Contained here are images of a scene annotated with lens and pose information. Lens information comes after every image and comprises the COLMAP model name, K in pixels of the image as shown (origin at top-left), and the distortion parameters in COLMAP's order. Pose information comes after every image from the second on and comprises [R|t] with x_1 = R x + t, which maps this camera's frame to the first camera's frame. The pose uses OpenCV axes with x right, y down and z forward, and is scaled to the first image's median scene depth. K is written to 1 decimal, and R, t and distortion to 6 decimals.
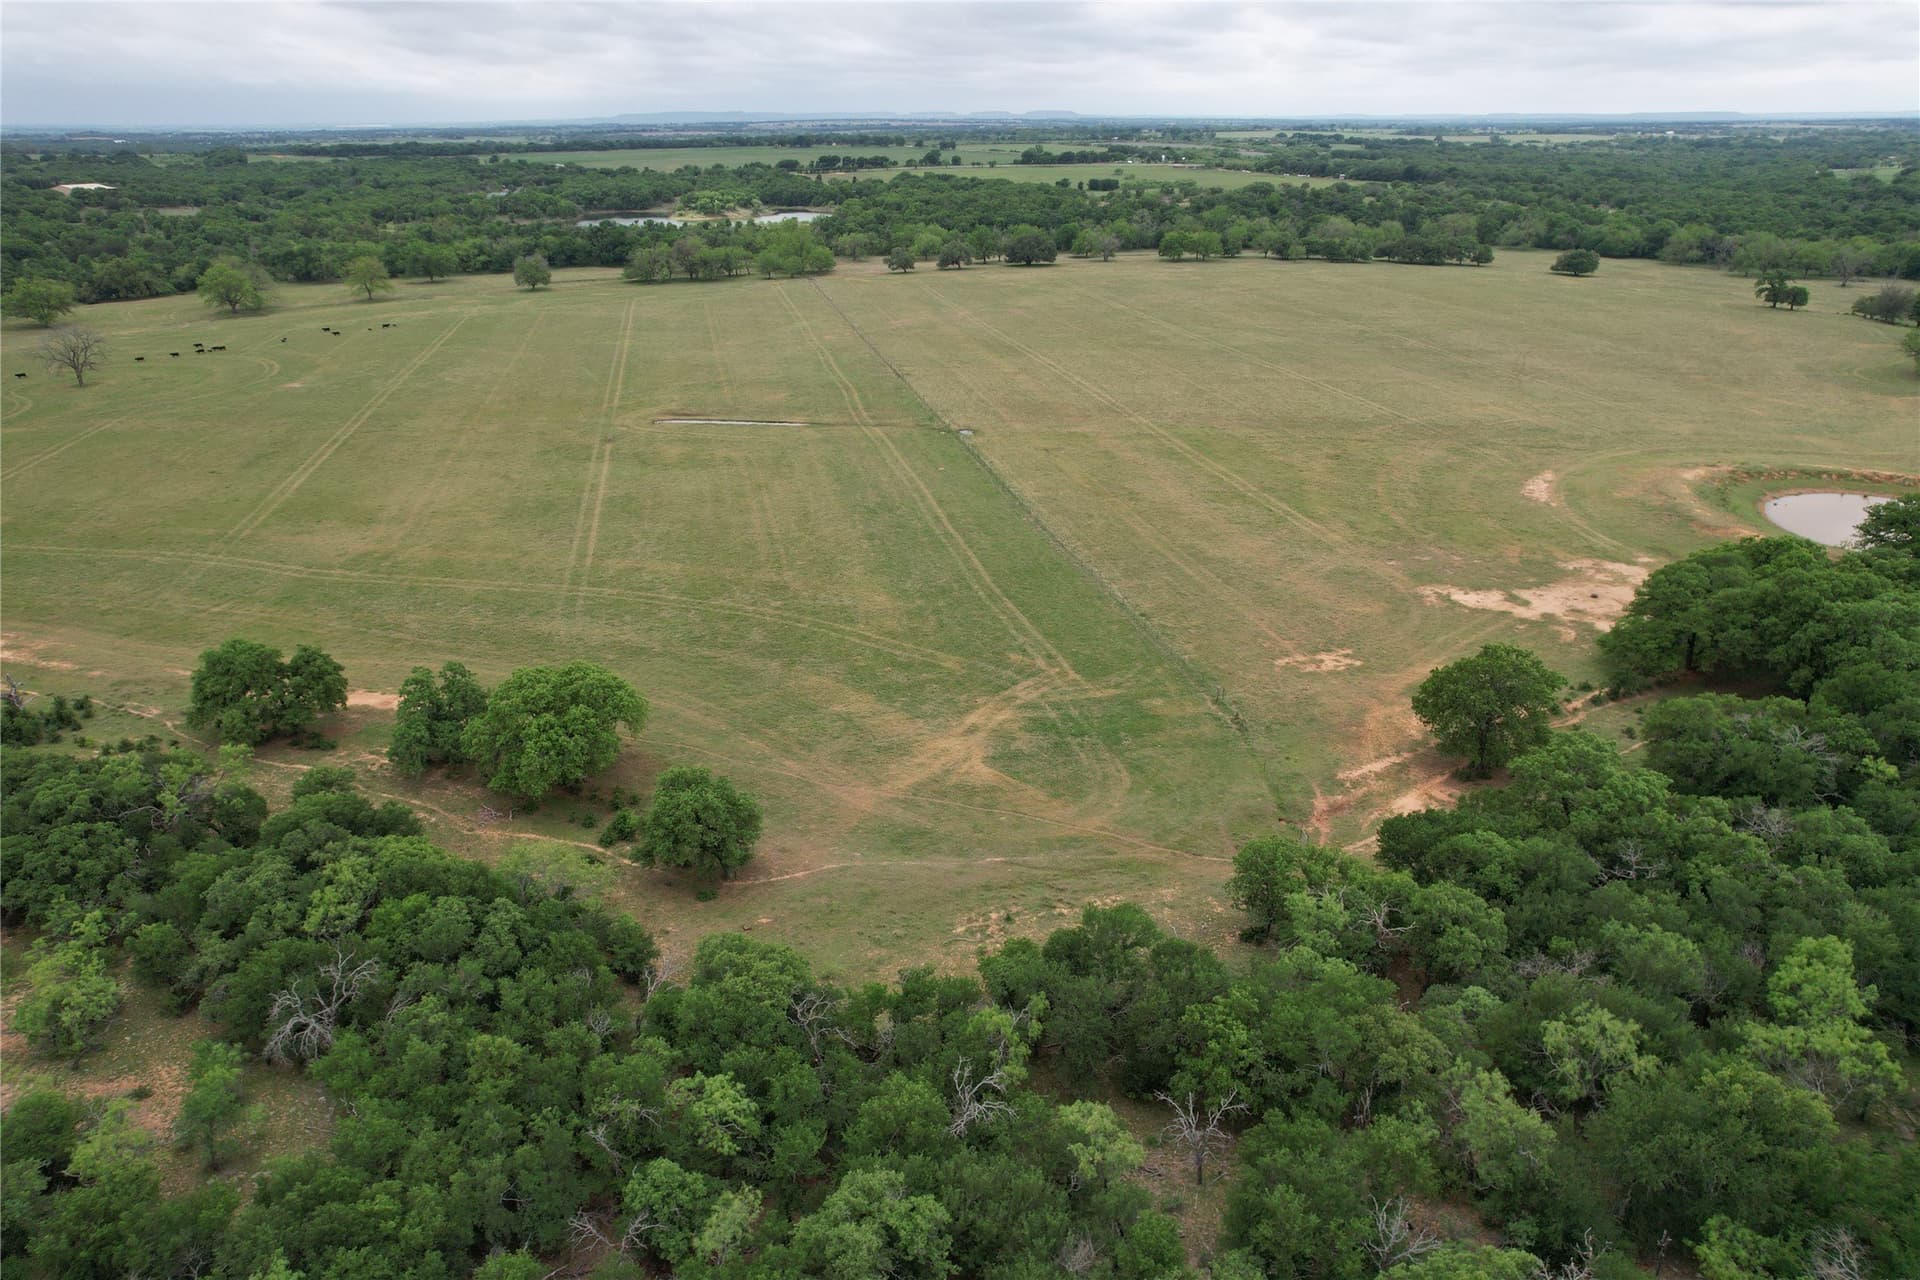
lens RADIAL K [[1236.8, 0, 968.7], [0, 1236.8, 635.7], [0, 0, 1]] dist [-0.087463, 0.084170]
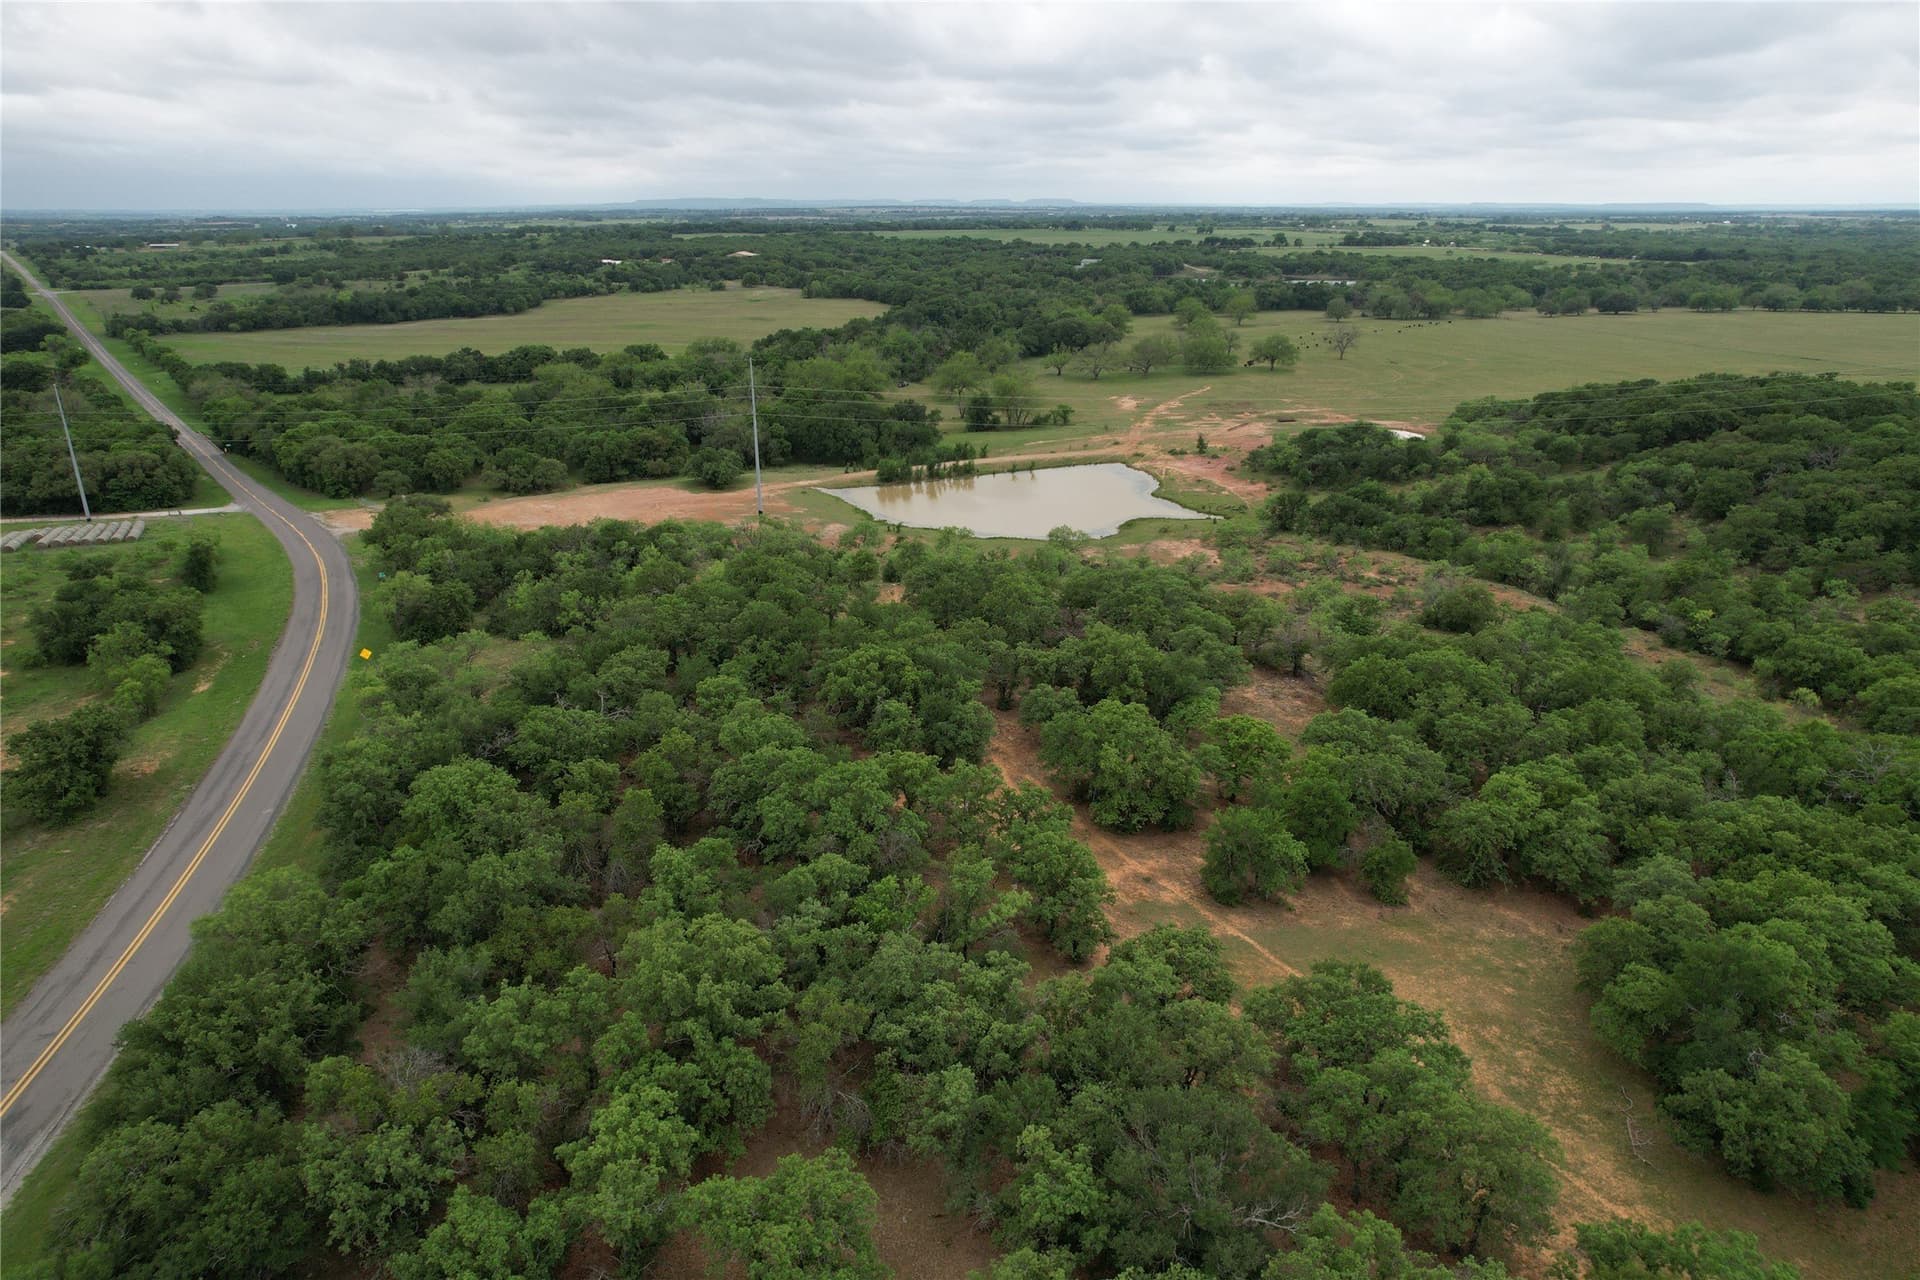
lens RADIAL K [[1236.8, 0, 968.7], [0, 1236.8, 635.7], [0, 0, 1]] dist [-0.087463, 0.084170]
pose [[0.999800, -0.004266, 0.019560, -0.545465], [0.005485, 0.998016, -0.062716, 0.118228], [-0.019254, 0.062810, 0.997840, -0.278864]]
